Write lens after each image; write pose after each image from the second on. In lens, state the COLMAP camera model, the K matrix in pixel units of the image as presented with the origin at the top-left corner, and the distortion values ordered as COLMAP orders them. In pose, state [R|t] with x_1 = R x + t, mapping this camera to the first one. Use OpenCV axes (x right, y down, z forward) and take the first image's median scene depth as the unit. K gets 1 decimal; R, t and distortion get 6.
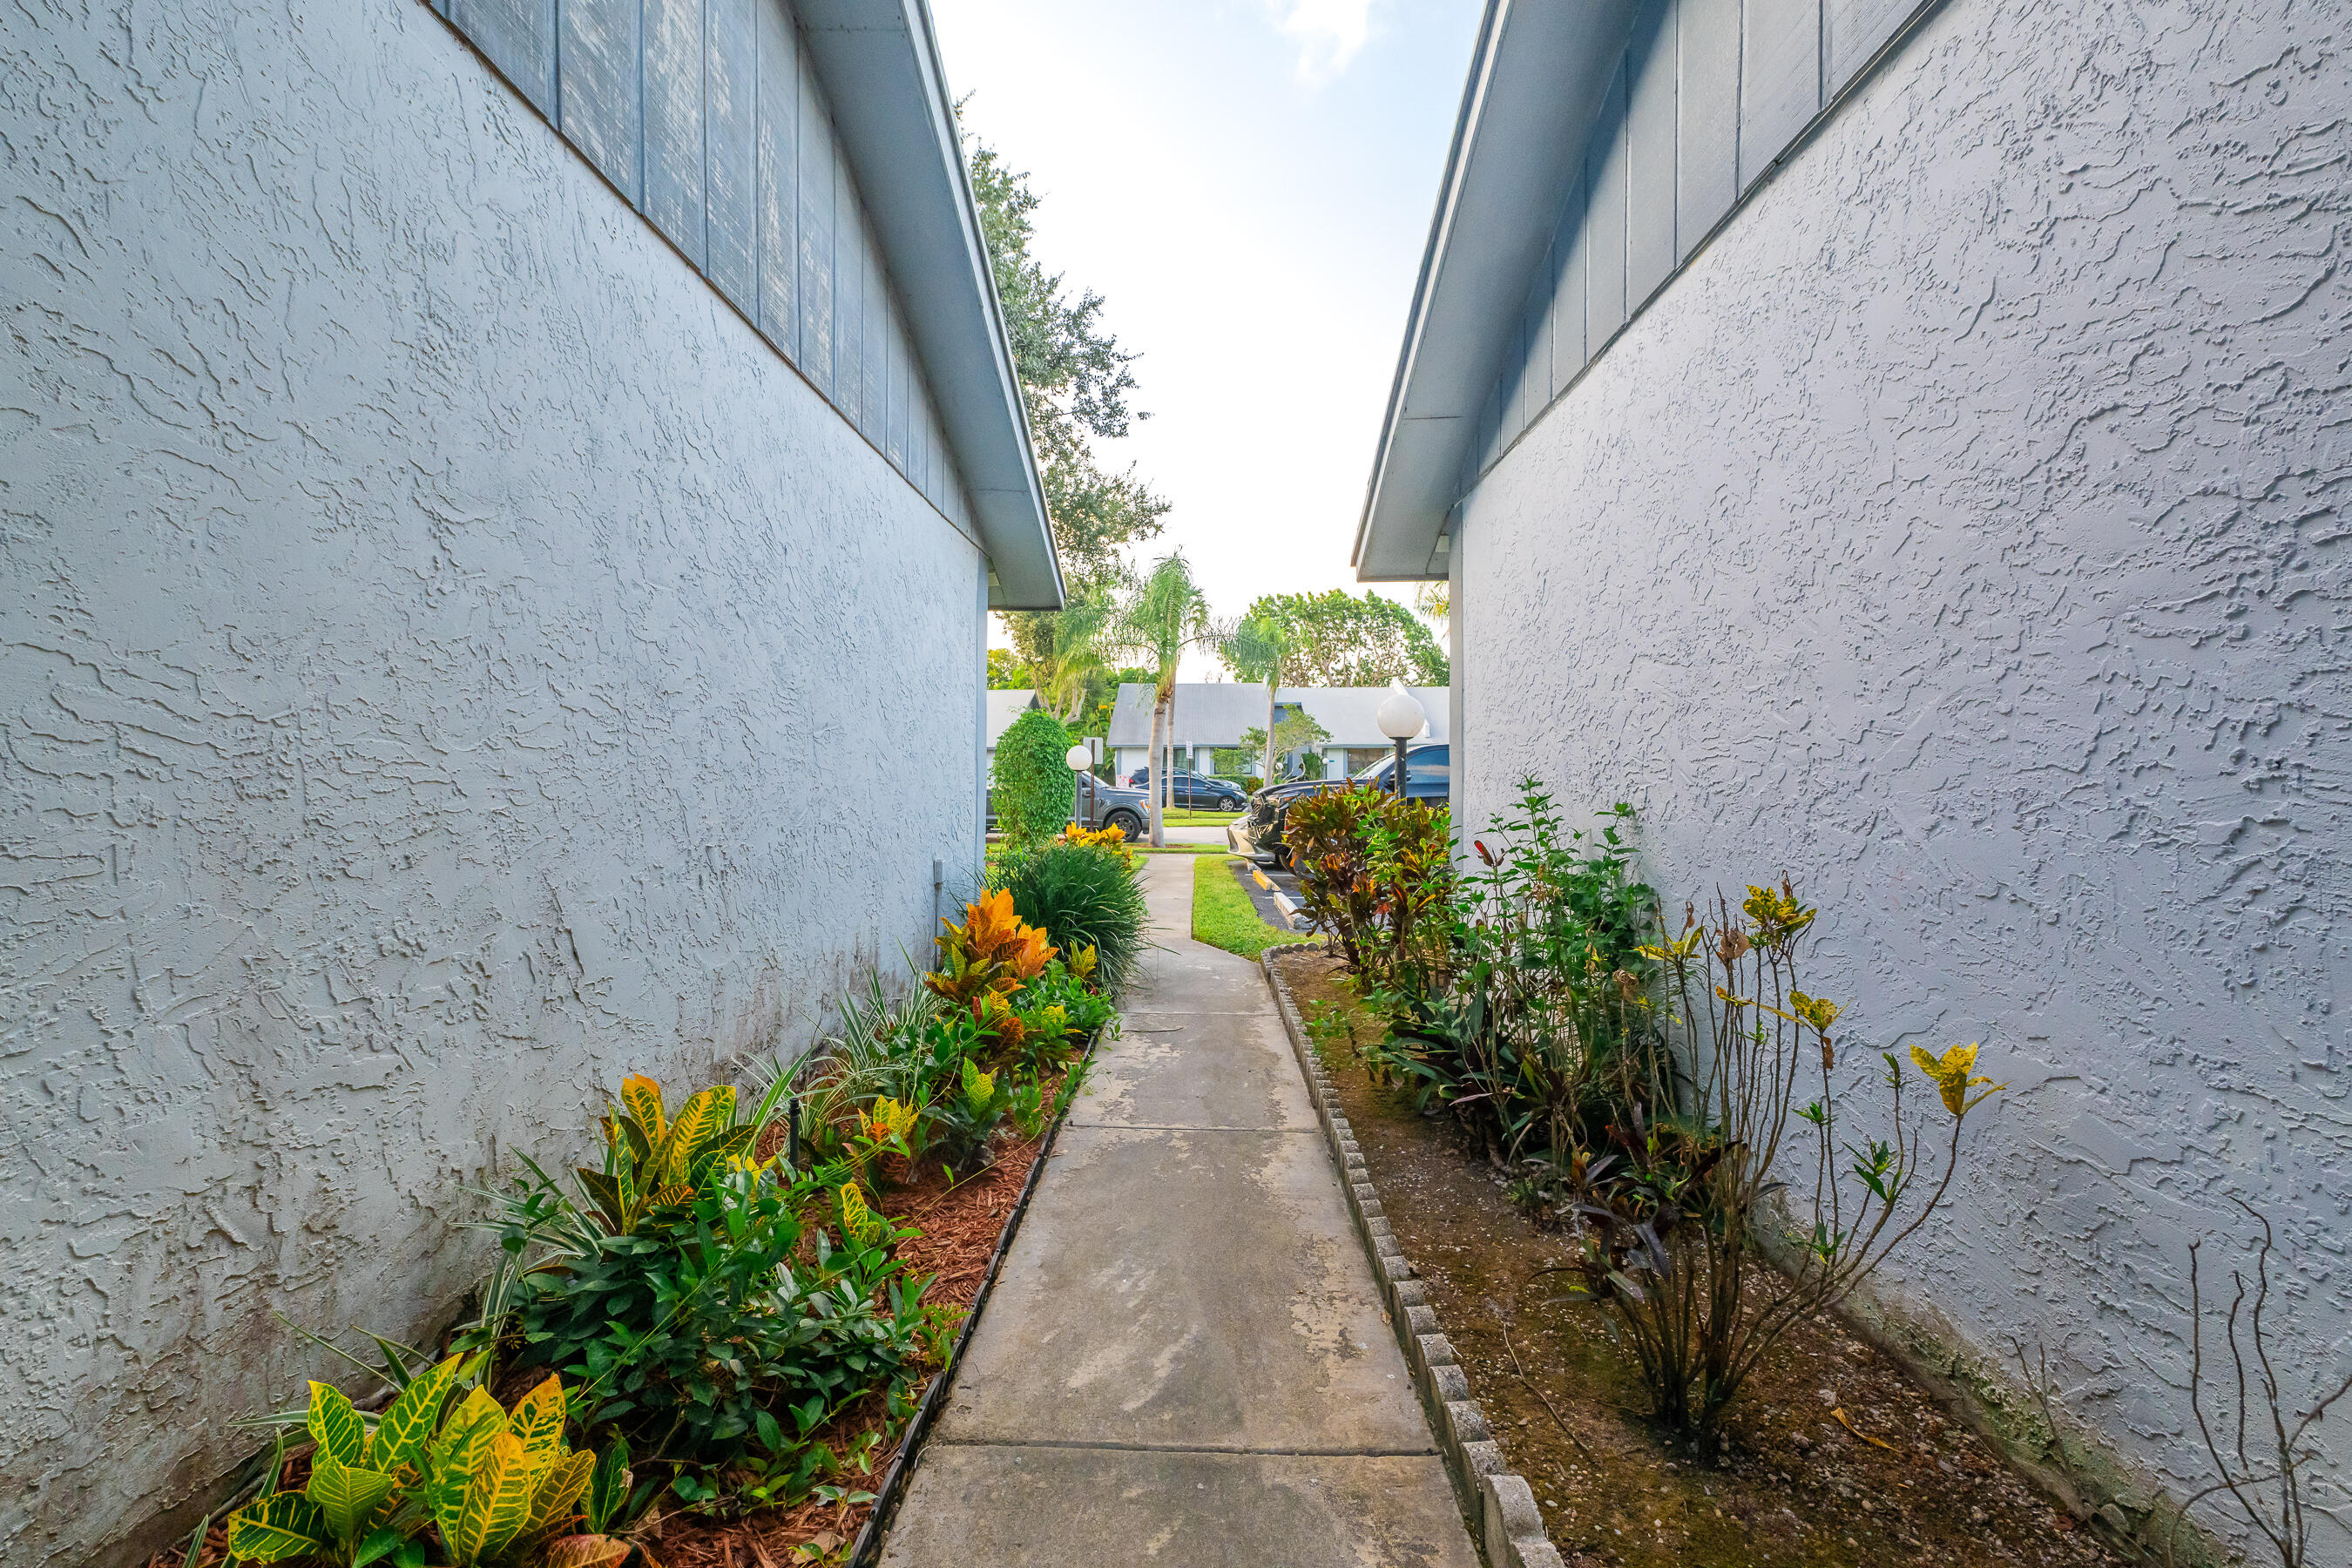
lens RADIAL K [[914.1, 0, 1177.7], [0, 914.1, 783.8], [0, 0, 1]] dist [-0.000705, -0.000843]
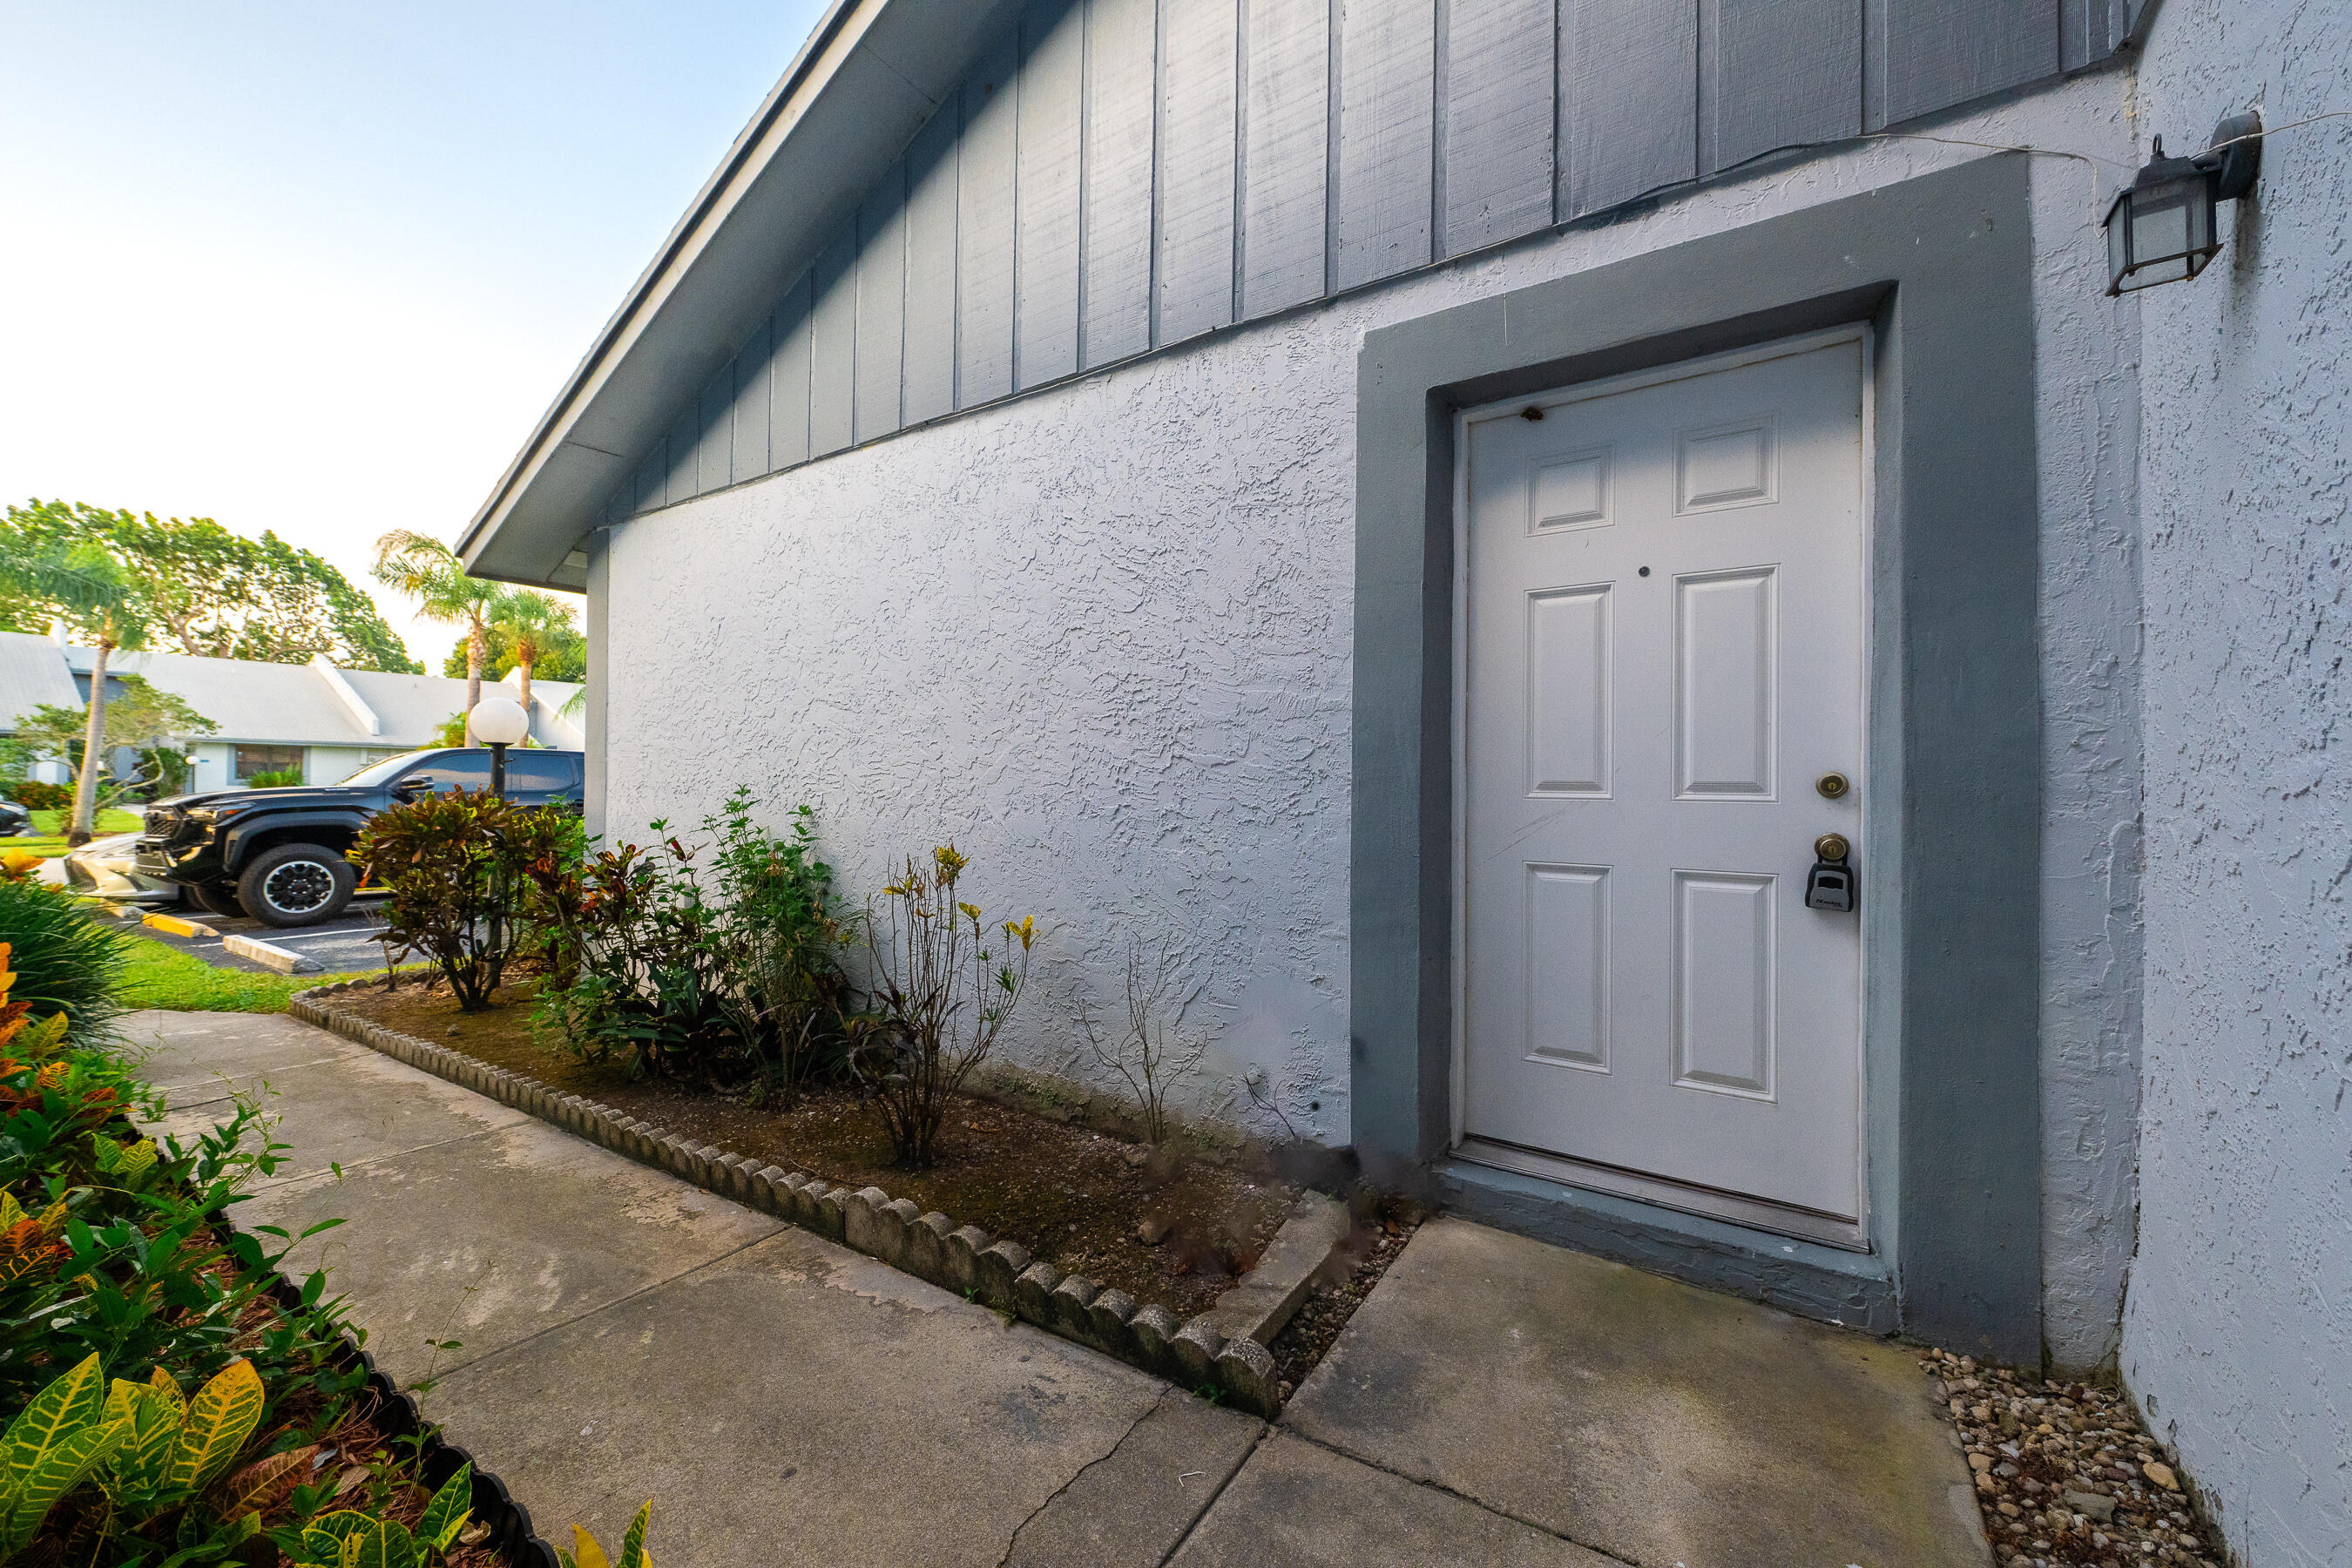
lens RADIAL K [[914.1, 0, 1179.3], [0, 914.1, 787.7], [0, 0, 1]] dist [-0.000705, -0.000843]
pose [[0.525905, 0.006319, 0.850520, -0.541360], [-0.001097, 0.999977, -0.006751, 0.004234], [-0.850543, 0.002617, 0.525899, -0.288668]]
